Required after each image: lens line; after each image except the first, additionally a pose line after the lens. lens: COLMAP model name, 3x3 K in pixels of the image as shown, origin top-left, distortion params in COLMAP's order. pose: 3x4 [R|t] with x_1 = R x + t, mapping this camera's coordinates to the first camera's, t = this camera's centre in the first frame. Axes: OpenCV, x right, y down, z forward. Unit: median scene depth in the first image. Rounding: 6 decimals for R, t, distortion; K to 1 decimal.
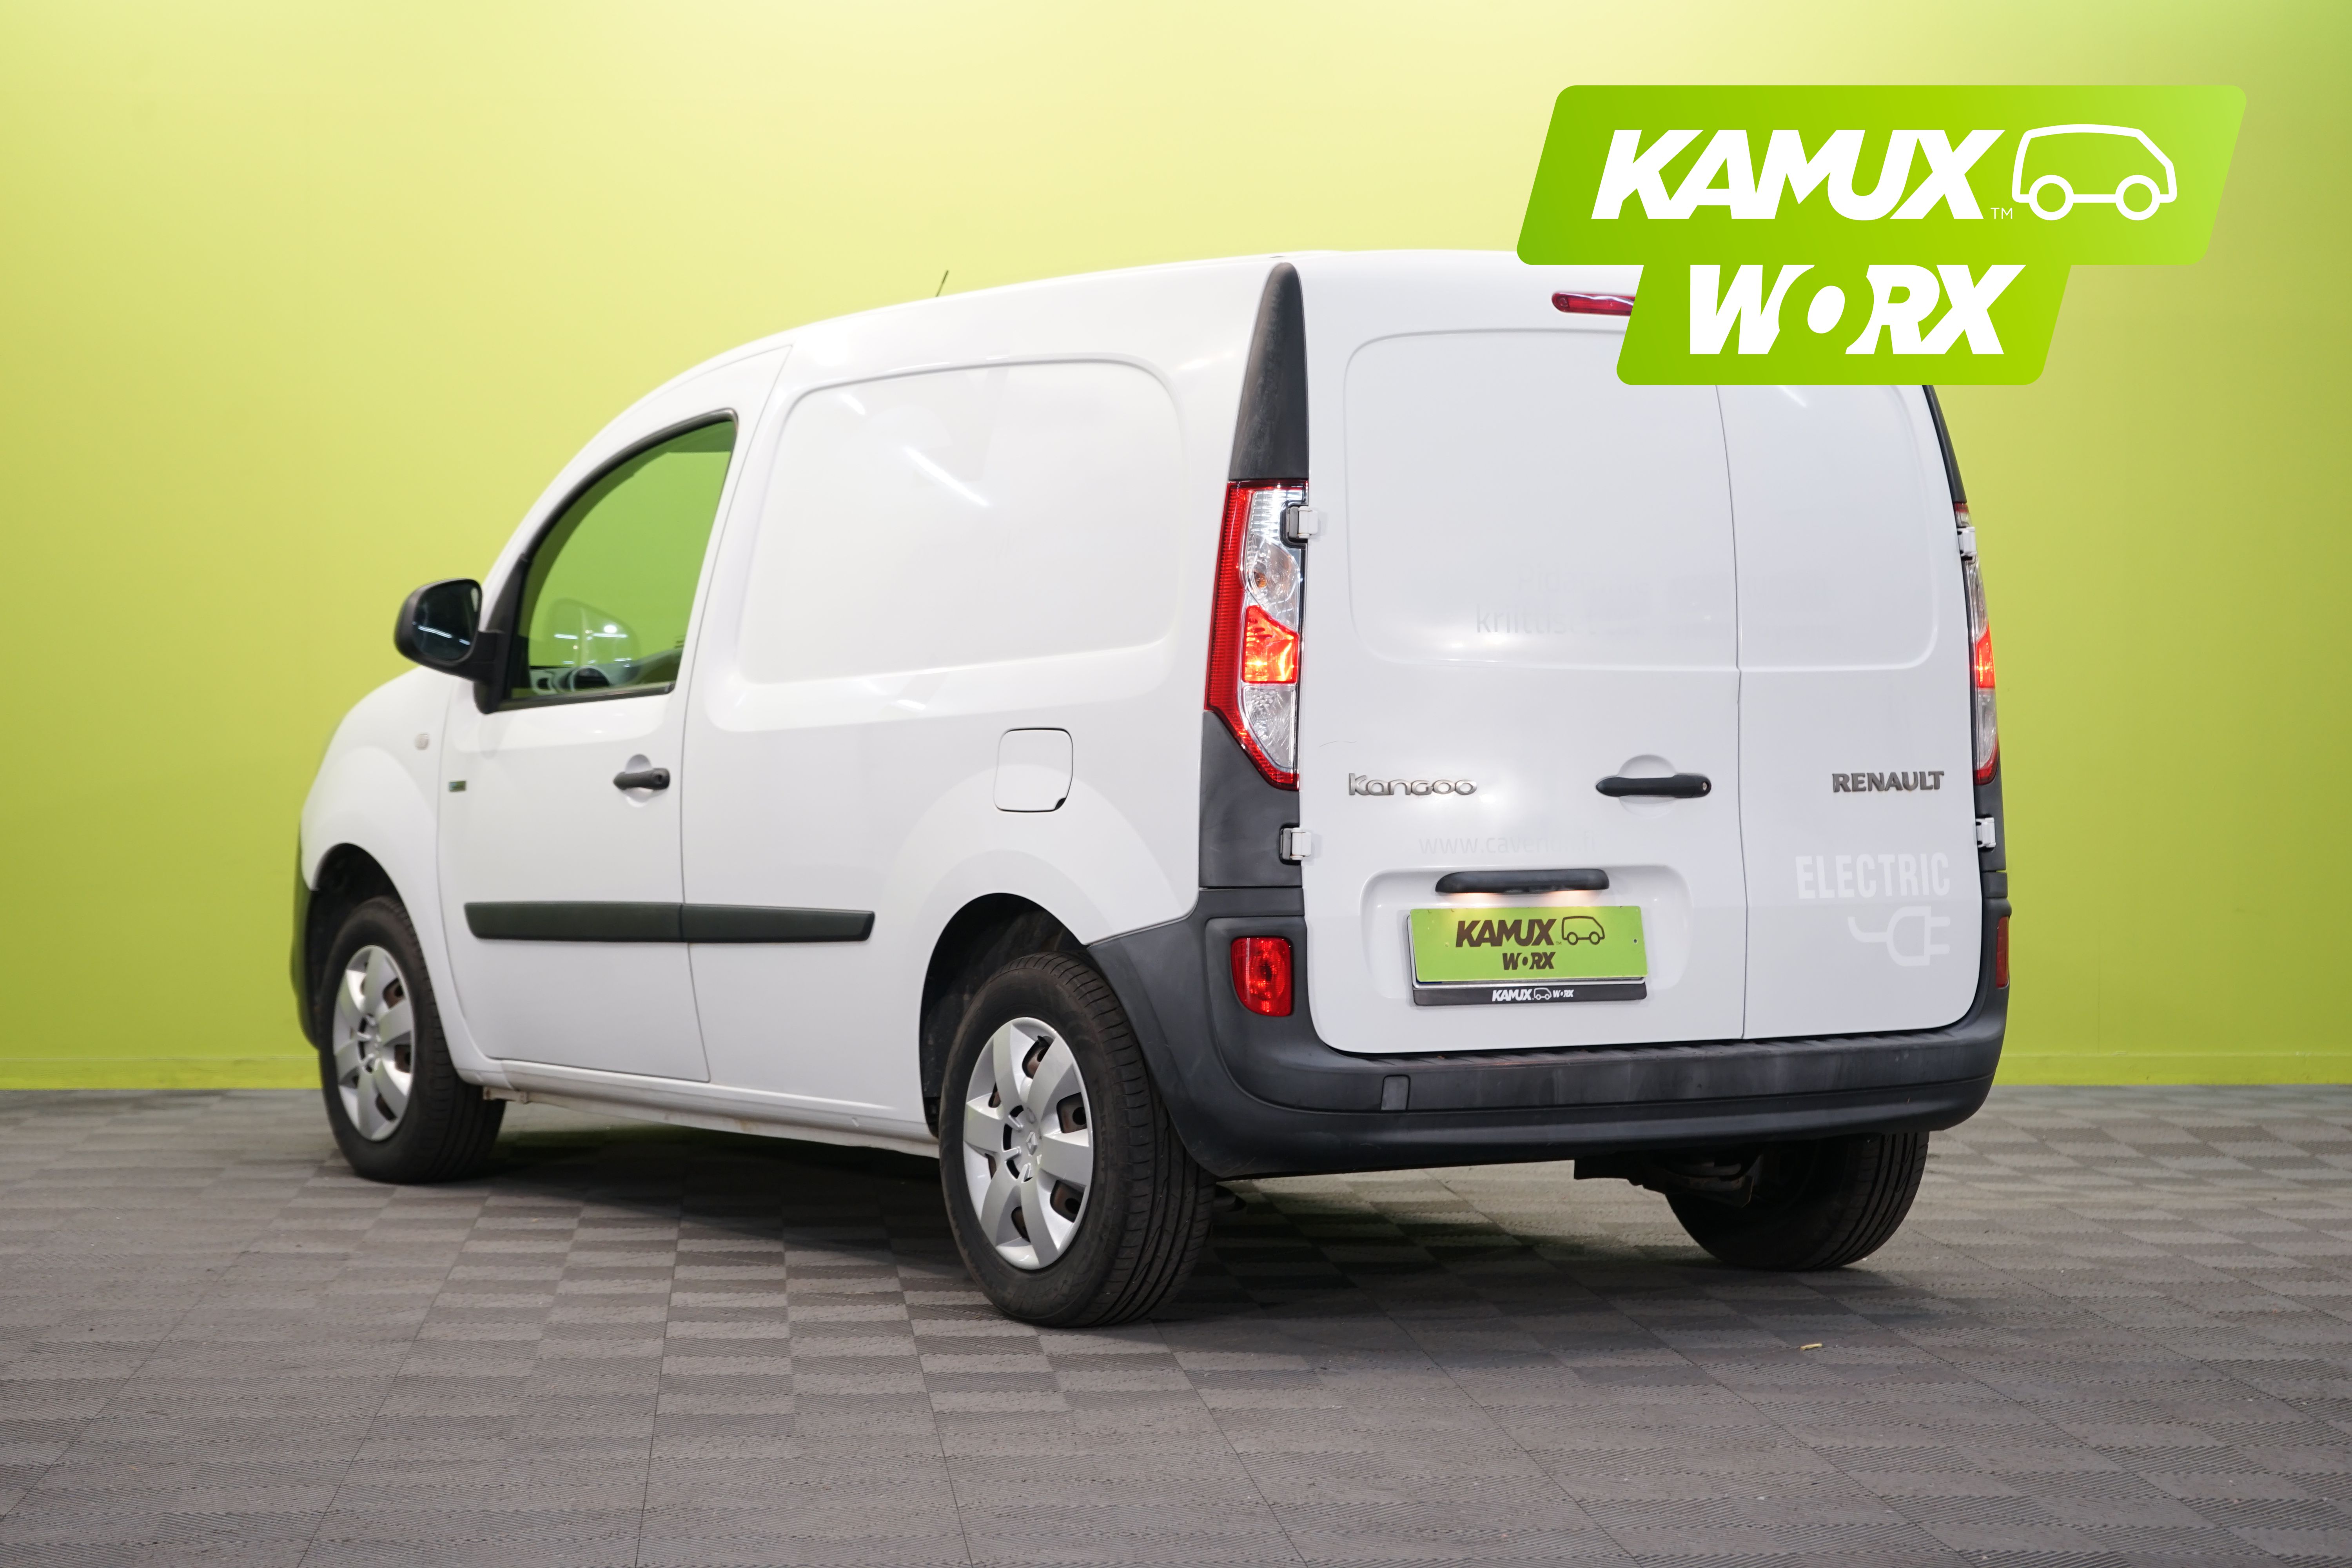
lens RADIAL K [[4847.1, 0, 1176.0], [0, 4847.1, 784.0], [0, 0, 1]] dist [-0.051366, -0.293953]
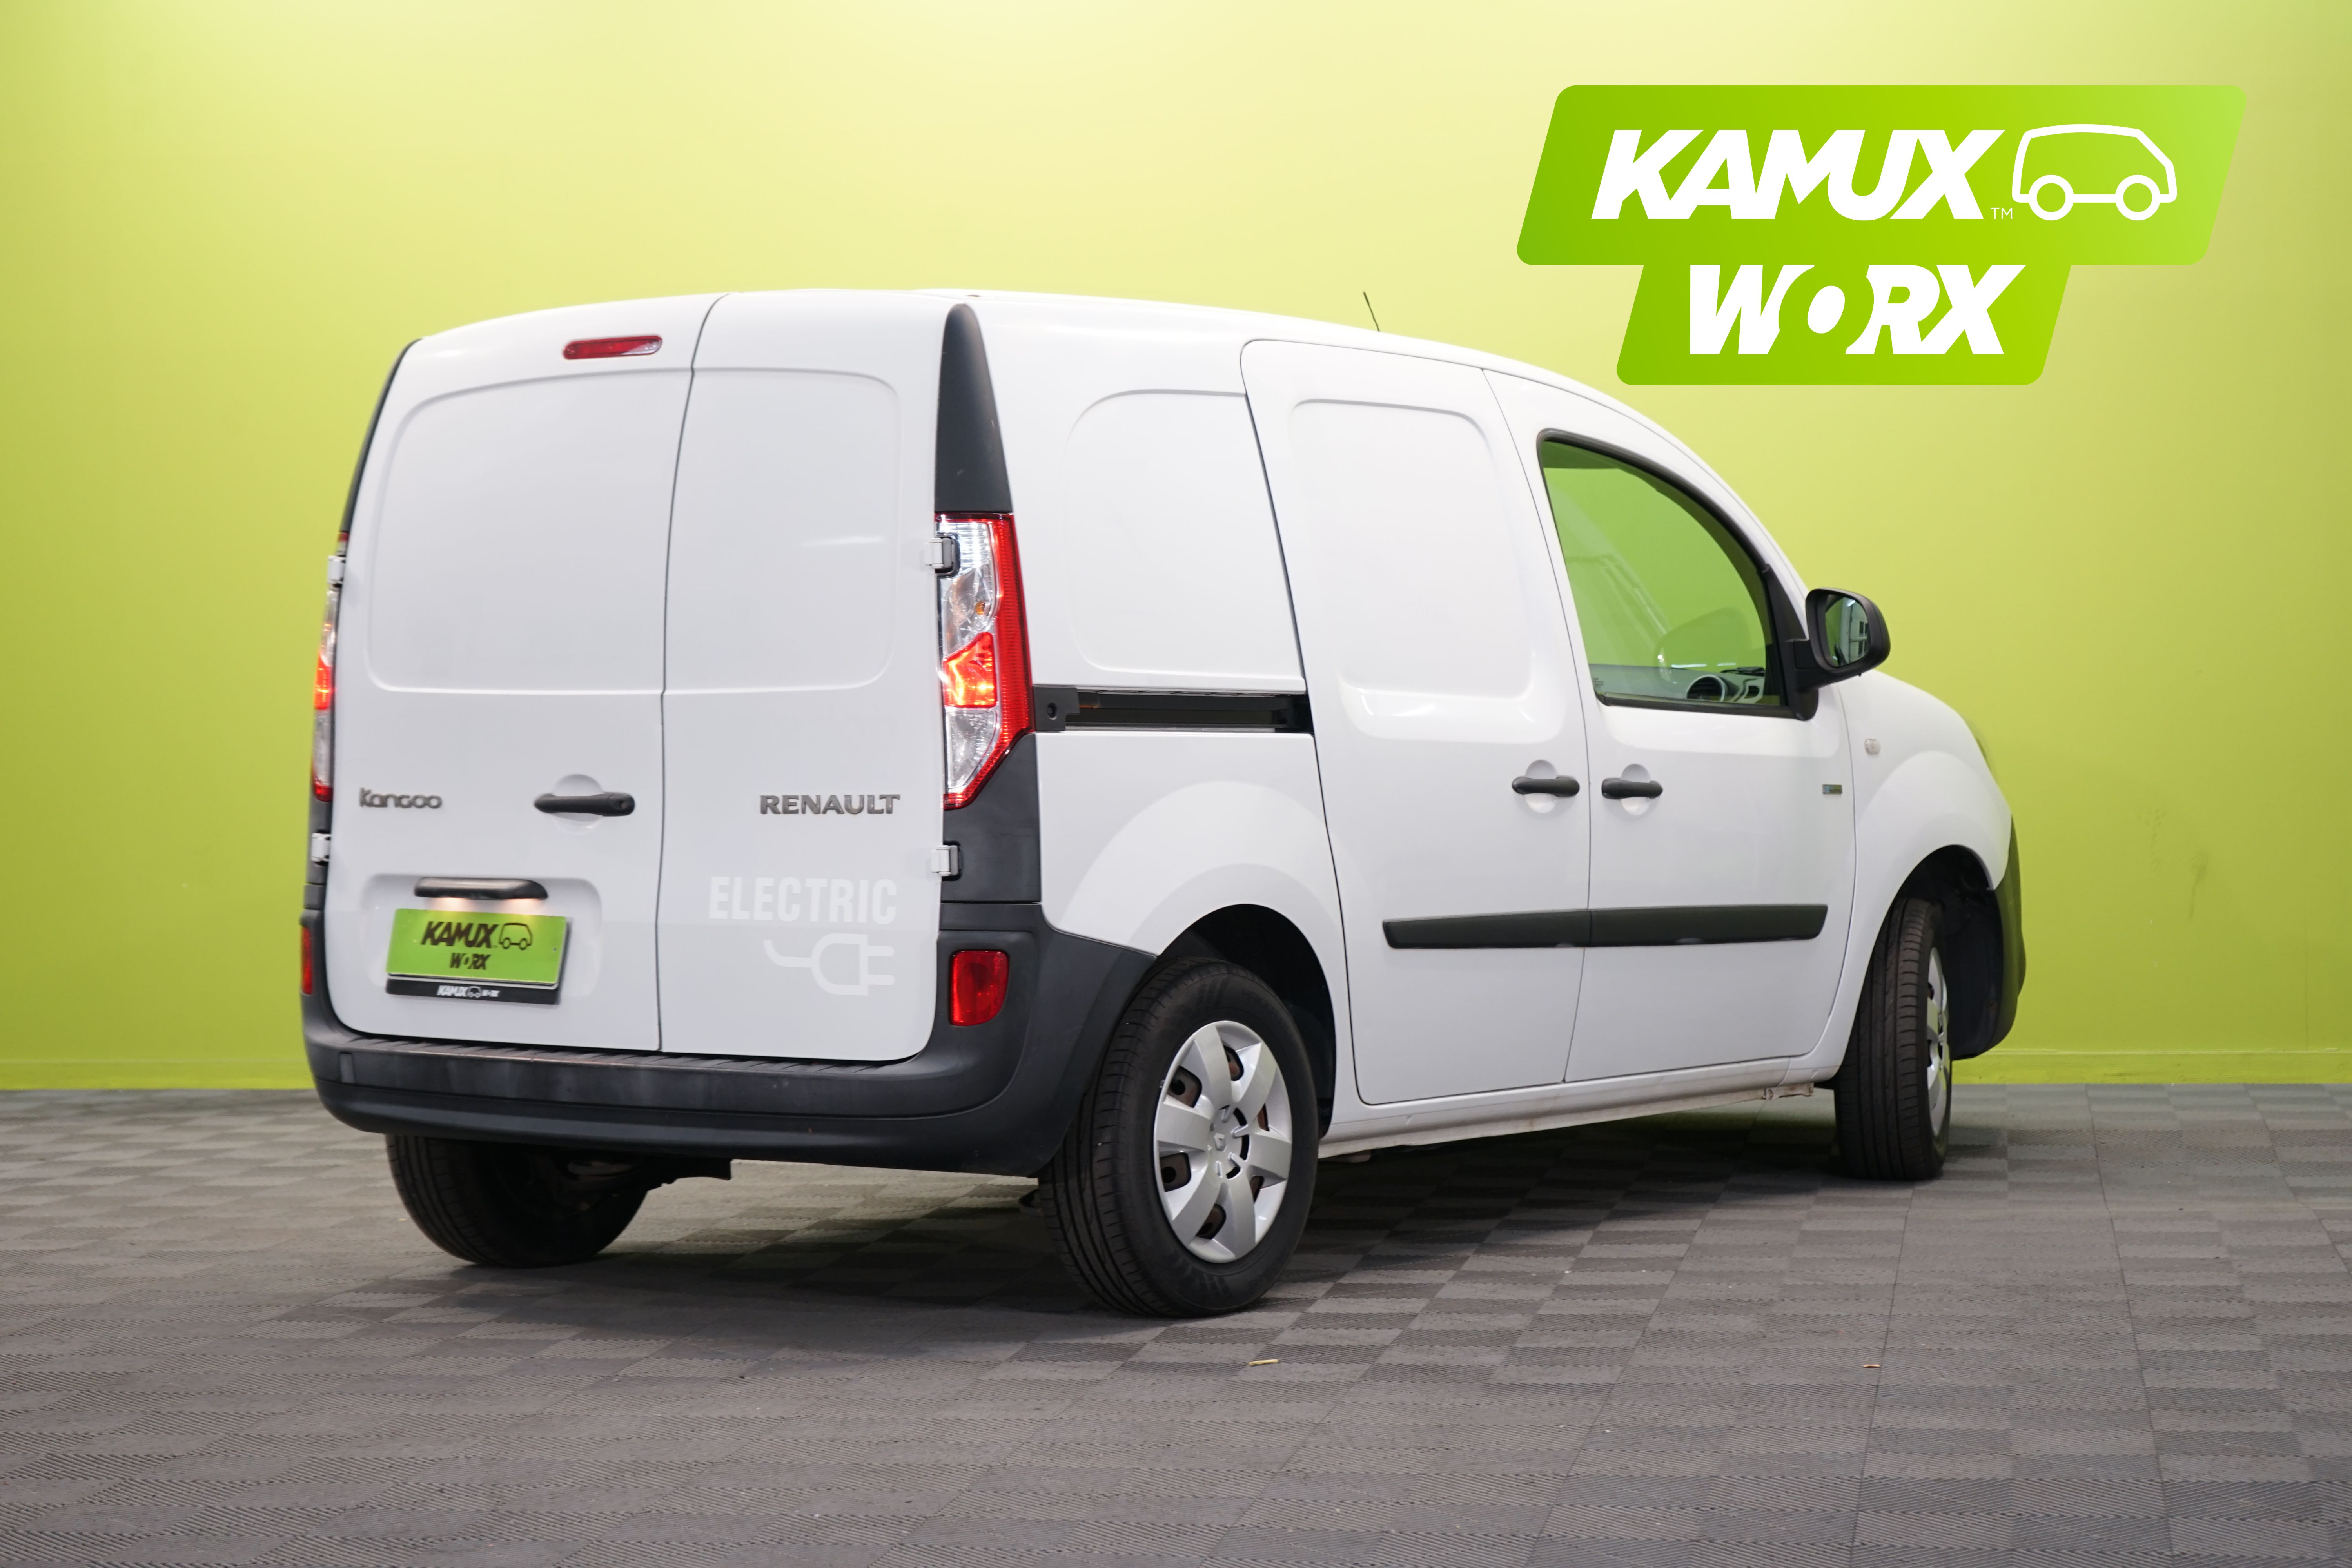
lens RADIAL K [[4847.1, 0, 1176.0], [0, 4847.1, 784.0], [0, 0, 1]] dist [-0.051366, -0.293953]
pose [[0.363400, 0.014799, -0.931516, 1.095757], [-0.008647, 0.999884, 0.012512, -0.017684], [0.931593, 0.003508, 0.363485, 0.716624]]
